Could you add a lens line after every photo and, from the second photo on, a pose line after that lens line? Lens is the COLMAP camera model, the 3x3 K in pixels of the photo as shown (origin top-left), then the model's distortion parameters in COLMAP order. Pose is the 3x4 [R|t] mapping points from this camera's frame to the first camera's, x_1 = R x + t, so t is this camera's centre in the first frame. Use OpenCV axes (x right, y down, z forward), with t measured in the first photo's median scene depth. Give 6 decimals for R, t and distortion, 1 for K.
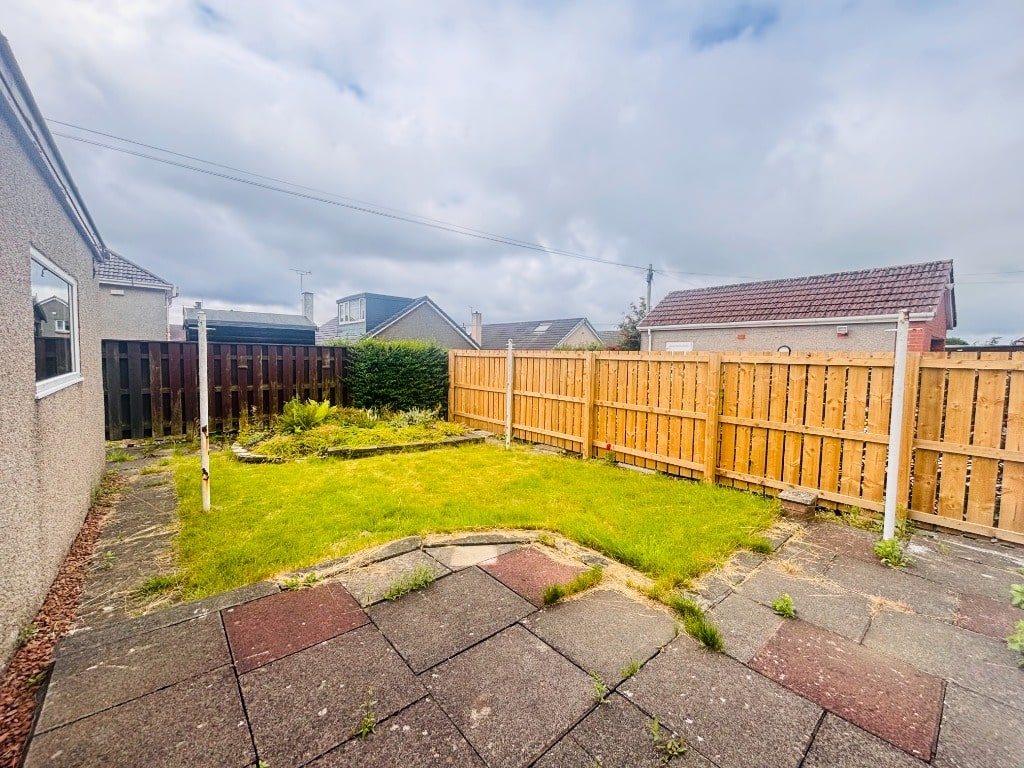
lens RADIAL K [[415.8, 0, 512.0], [0, 415.8, 384.0], [0, 0, 1]] dist [-0.000497, -0.000374]
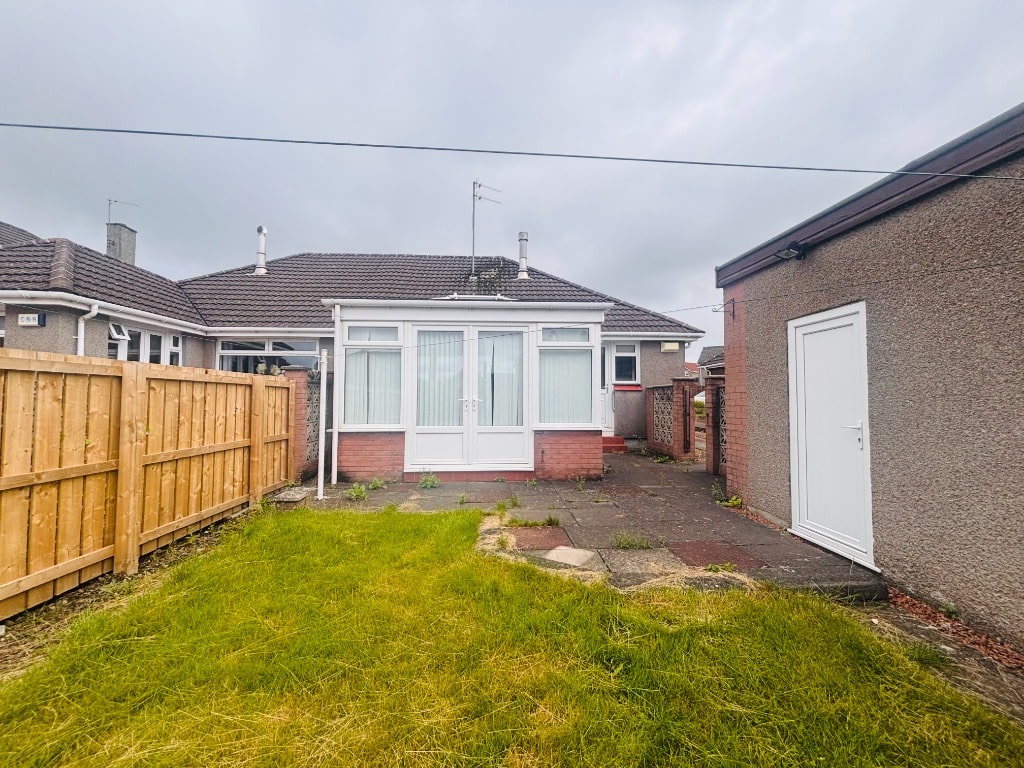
lens RADIAL K [[415.8, 0, 512.0], [0, 415.8, 384.0], [0, 0, 1]] dist [-0.000497, -0.000374]
pose [[-0.792522, -0.001057, 0.609842, -0.617506], [0.019132, 0.999463, 0.026595, -0.076298], [-0.609543, 0.032744, -0.792077, 1.862681]]
